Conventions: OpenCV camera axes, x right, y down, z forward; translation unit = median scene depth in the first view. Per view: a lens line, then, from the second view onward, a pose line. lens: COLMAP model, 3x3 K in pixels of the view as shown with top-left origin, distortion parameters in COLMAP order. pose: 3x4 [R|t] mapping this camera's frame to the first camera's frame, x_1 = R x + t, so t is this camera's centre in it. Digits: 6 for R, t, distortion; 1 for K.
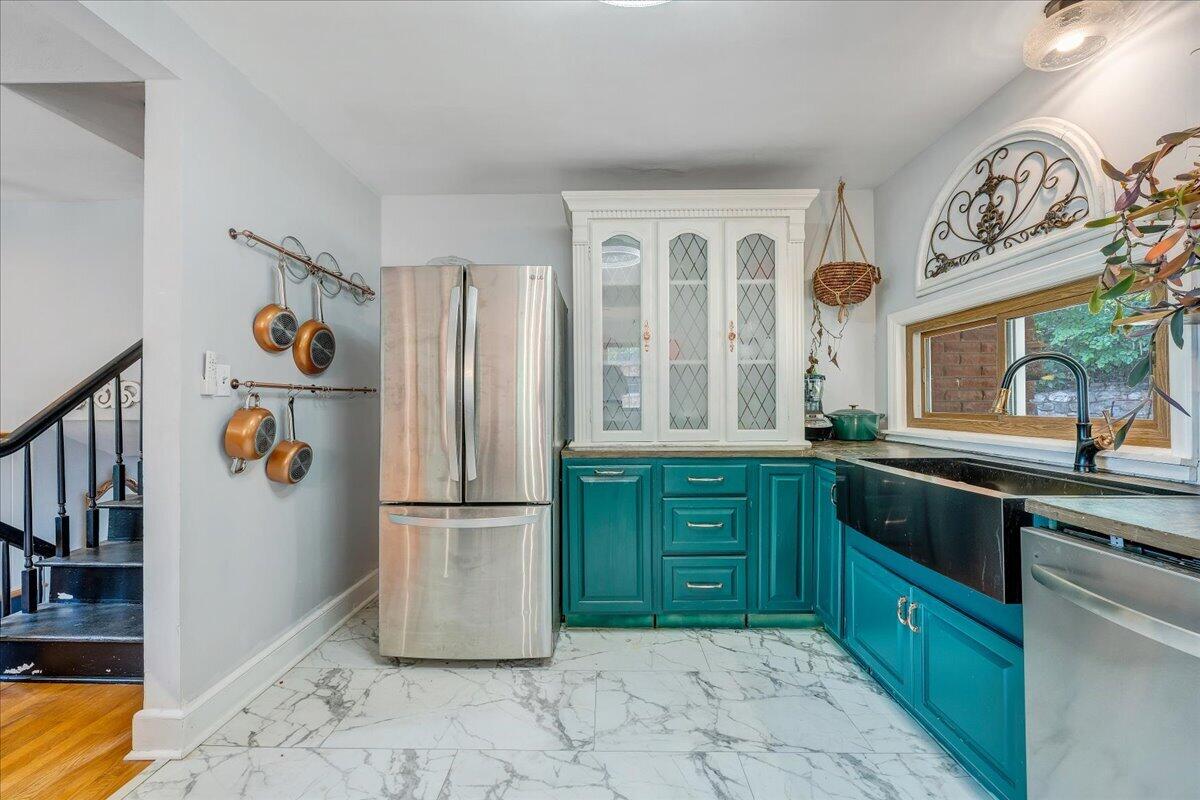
lens RADIAL K [[482.3, 0, 596.3], [0, 482.3, 399.2], [0, 0, 1]] dist [-0.002151, 0.000038]
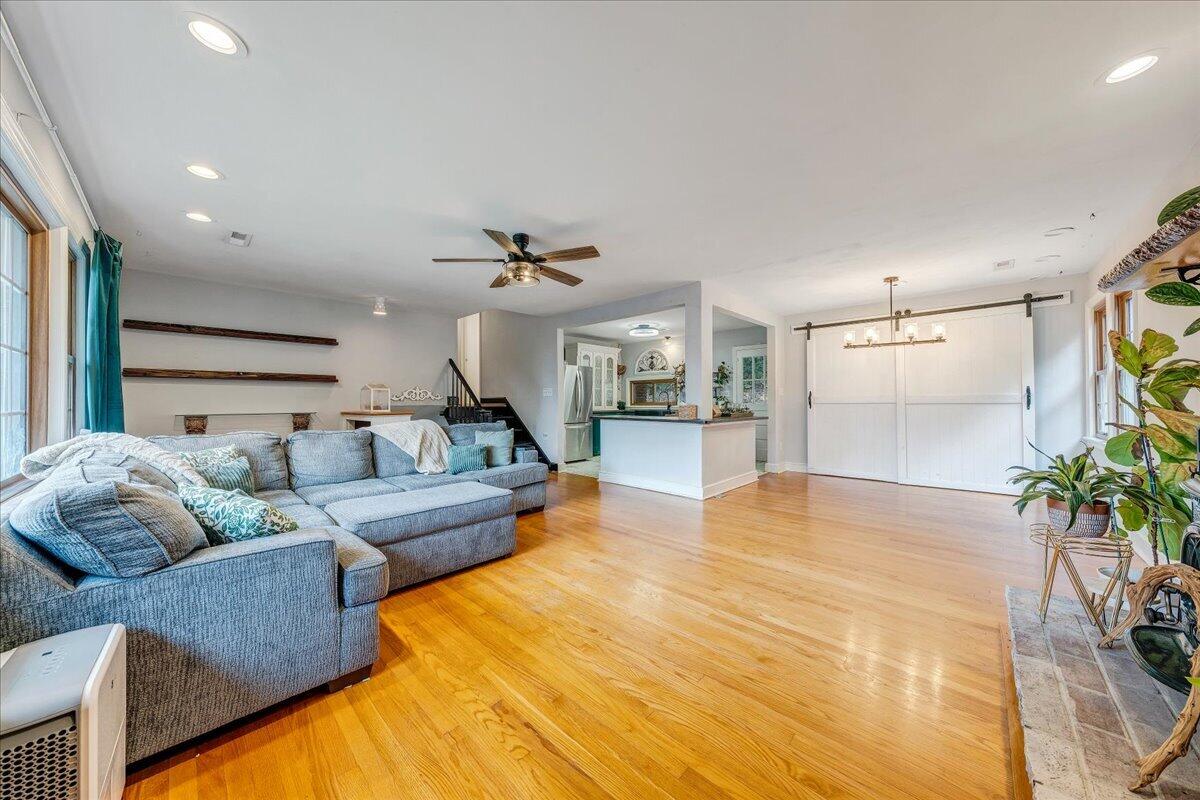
lens RADIAL K [[415.8, 0, 597.2], [0, 415.8, 399.6], [0, 0, 1]] dist [0.000209, 0.000002]
pose [[0.670975, 0.004997, 0.741463, -2.815561], [-0.003401, 0.999988, -0.003661, 0.025663], [-0.741472, -0.000065, 0.670984, -1.521532]]
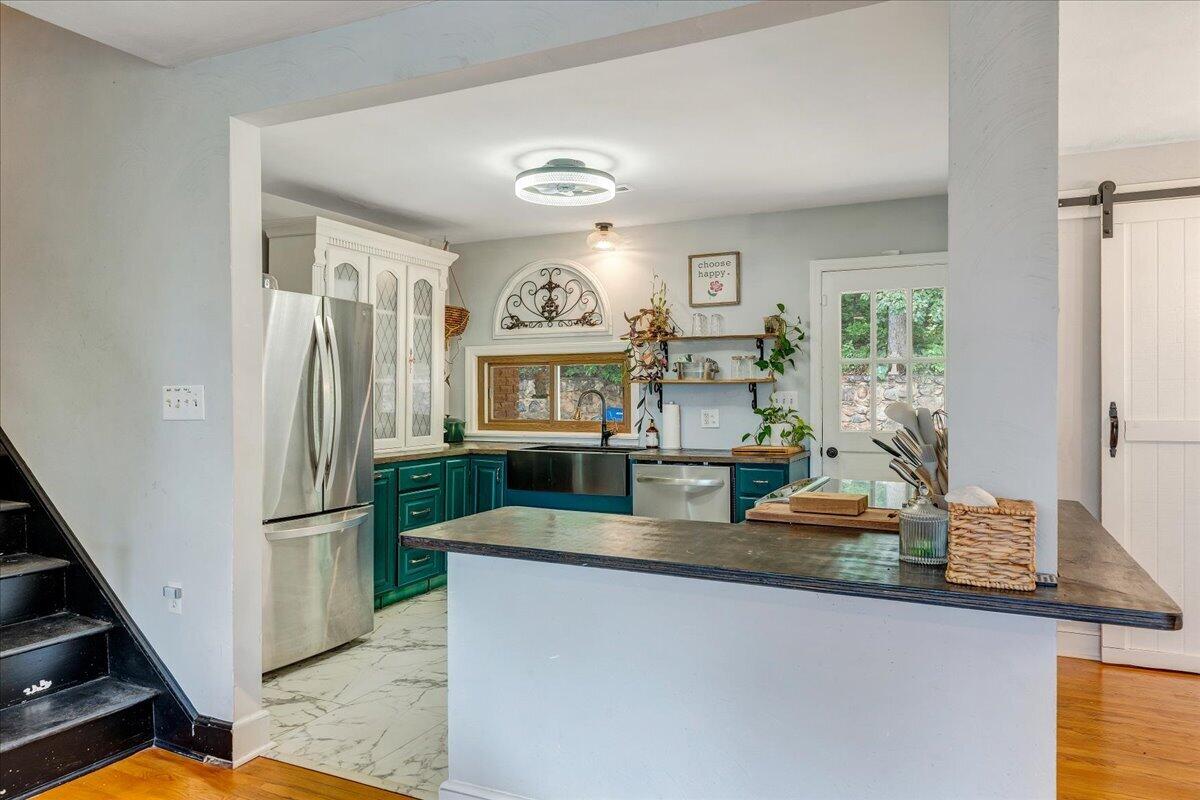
lens RADIAL K [[803.4, 0, 601.7], [0, 803.4, 404.1], [0, 0, 1]] dist [-0.010351, -0.000784]
pose [[0.408302, -0.006073, 0.912827, -1.677336], [-0.008445, 0.999910, 0.010430, -0.055651], [-0.912808, -0.011967, 0.408214, -0.331050]]
